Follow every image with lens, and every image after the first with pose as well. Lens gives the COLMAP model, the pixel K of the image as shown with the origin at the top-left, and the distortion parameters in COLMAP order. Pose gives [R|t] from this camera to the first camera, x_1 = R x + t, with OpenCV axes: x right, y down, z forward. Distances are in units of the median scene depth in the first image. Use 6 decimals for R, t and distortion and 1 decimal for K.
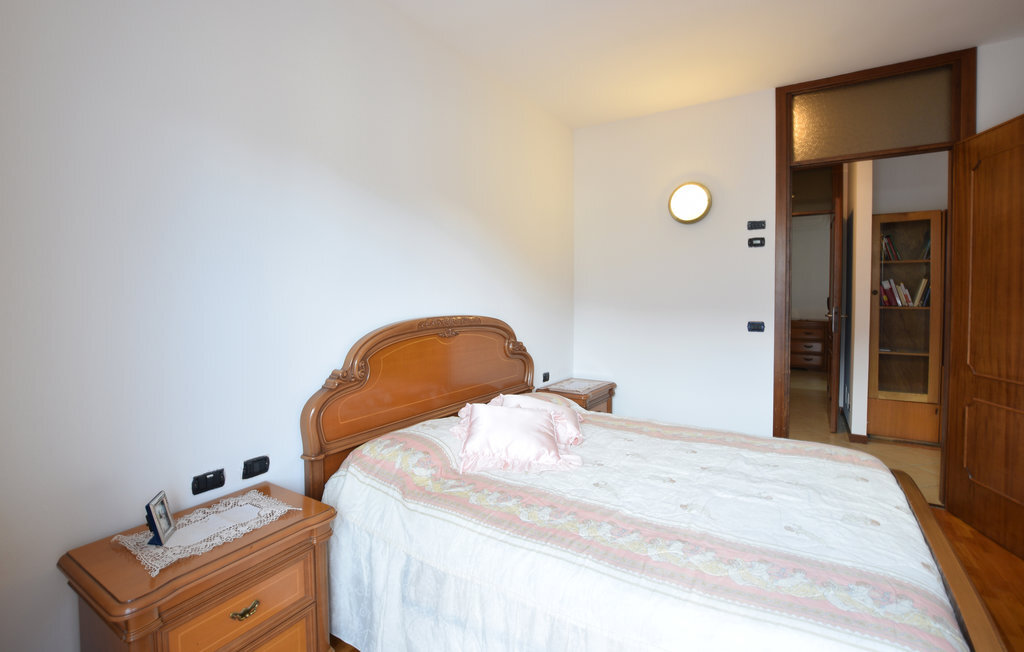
lens RADIAL K [[455.4, 0, 509.0], [0, 455.4, 305.8], [0, 0, 1]] dist [-0.036641, 0.006777]
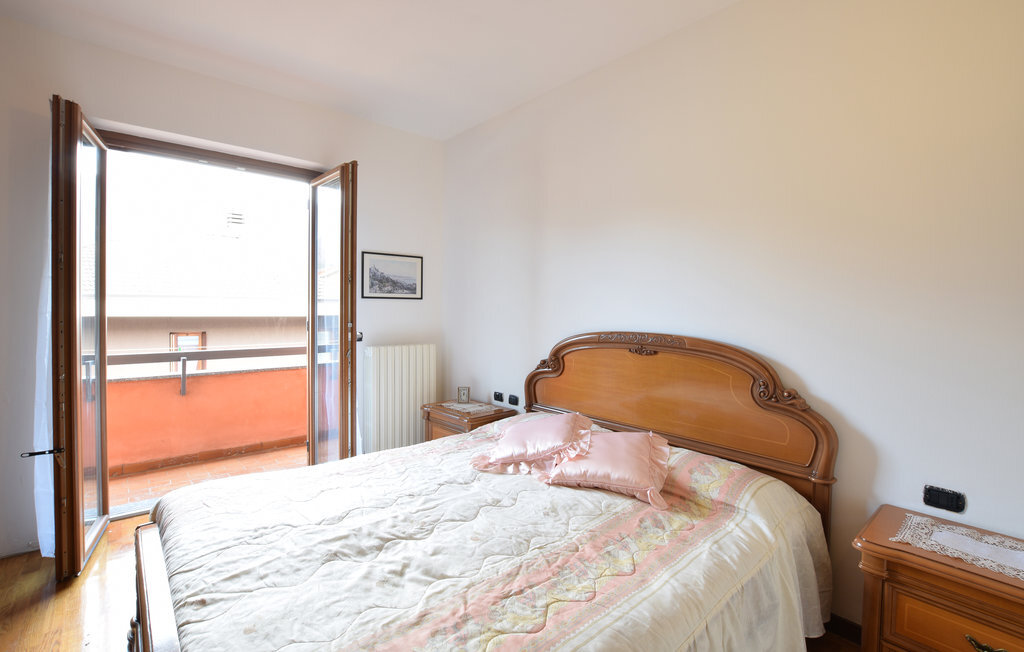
lens RADIAL K [[466.0, 0, 512.0], [0, 466.0, 326.0], [0, 0, 1]] dist [0.001219, 0.000310]
pose [[-0.321028, 0.025347, -0.946730, 1.131398], [-0.019955, 0.999239, 0.033520, -0.023326], [0.946859, 0.029653, -0.320278, 1.388181]]
